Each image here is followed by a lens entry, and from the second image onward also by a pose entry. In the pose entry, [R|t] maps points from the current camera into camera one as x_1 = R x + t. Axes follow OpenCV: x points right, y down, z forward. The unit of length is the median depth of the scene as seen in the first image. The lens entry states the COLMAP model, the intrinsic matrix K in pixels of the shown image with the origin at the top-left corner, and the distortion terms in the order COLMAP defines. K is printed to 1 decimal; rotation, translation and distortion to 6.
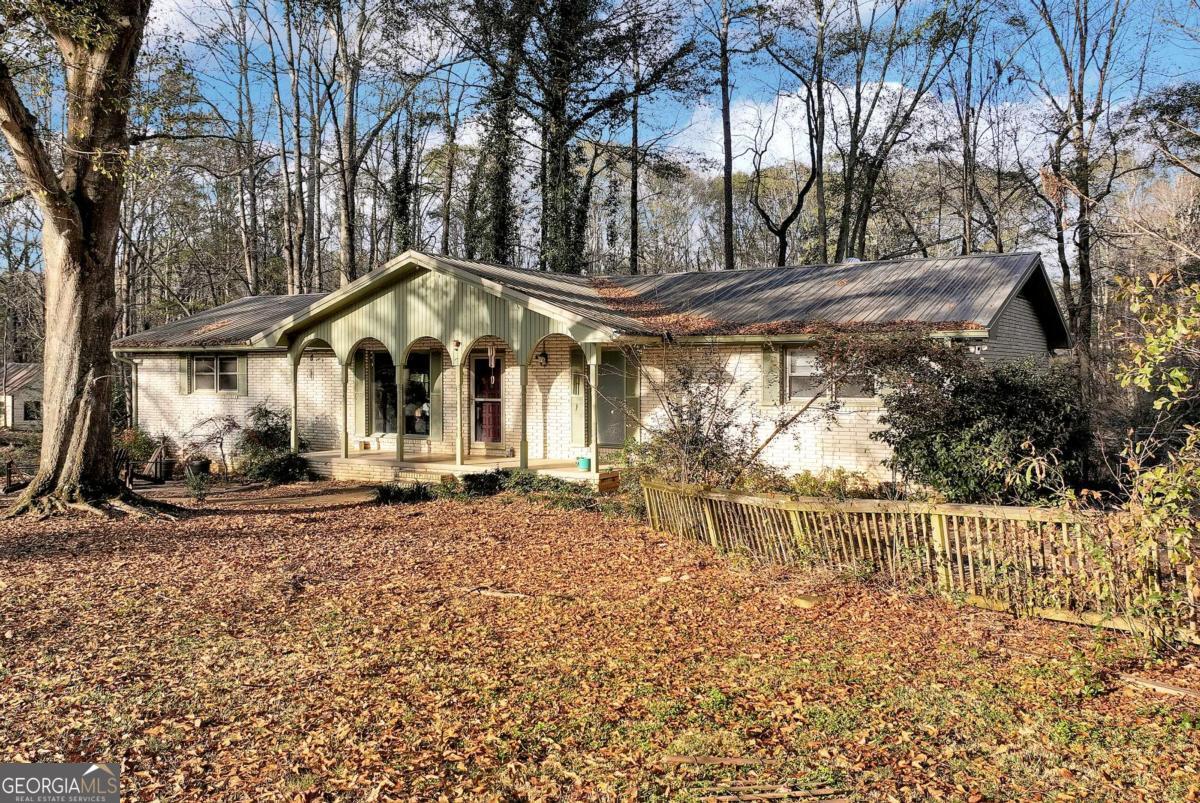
lens RADIAL K [[844.8, 0, 675.3], [0, 844.8, 406.1], [0, 0, 1]] dist [0.009256, 0.001734]
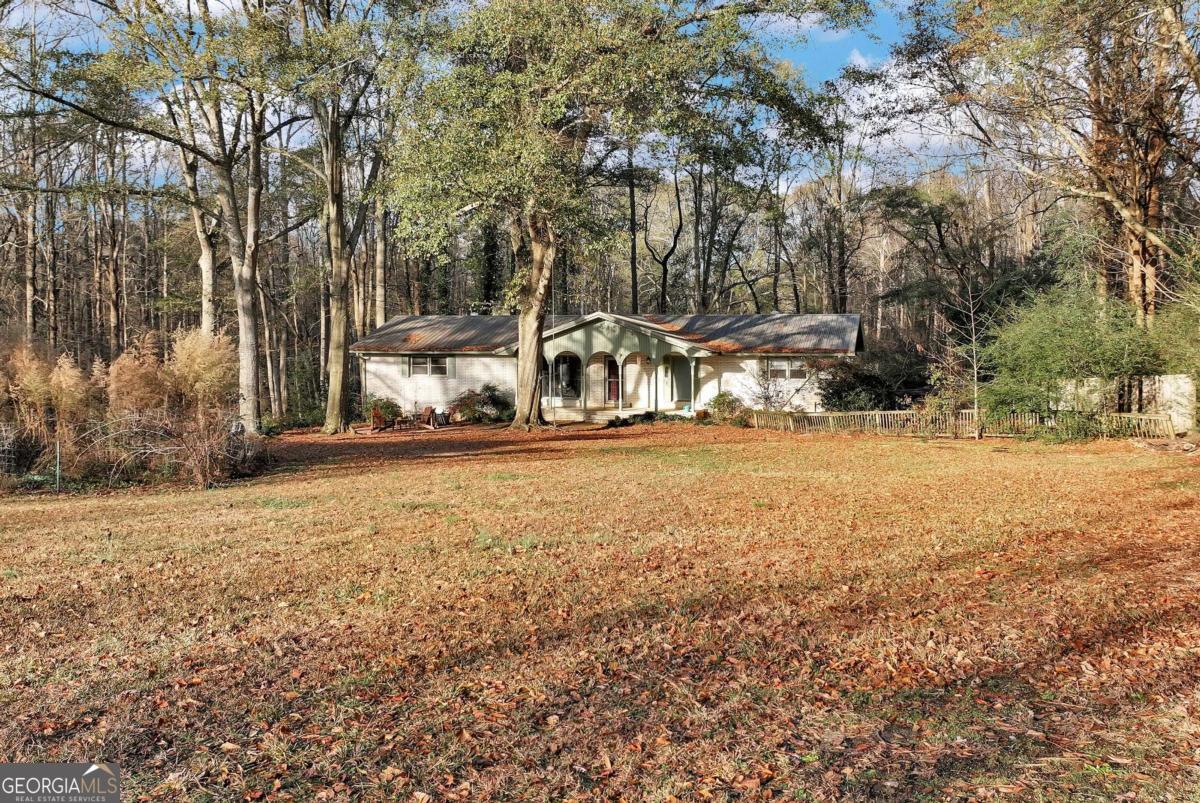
lens RADIAL K [[869.6, 0, 620.4], [0, 869.6, 377.0], [0, 0, 1]] dist [-0.001444, 0.002043]
pose [[0.964160, -0.009044, 0.265166, -0.816441], [0.006671, 0.999929, 0.009852, -0.036993], [-0.265237, -0.007730, 0.964152, -1.084192]]
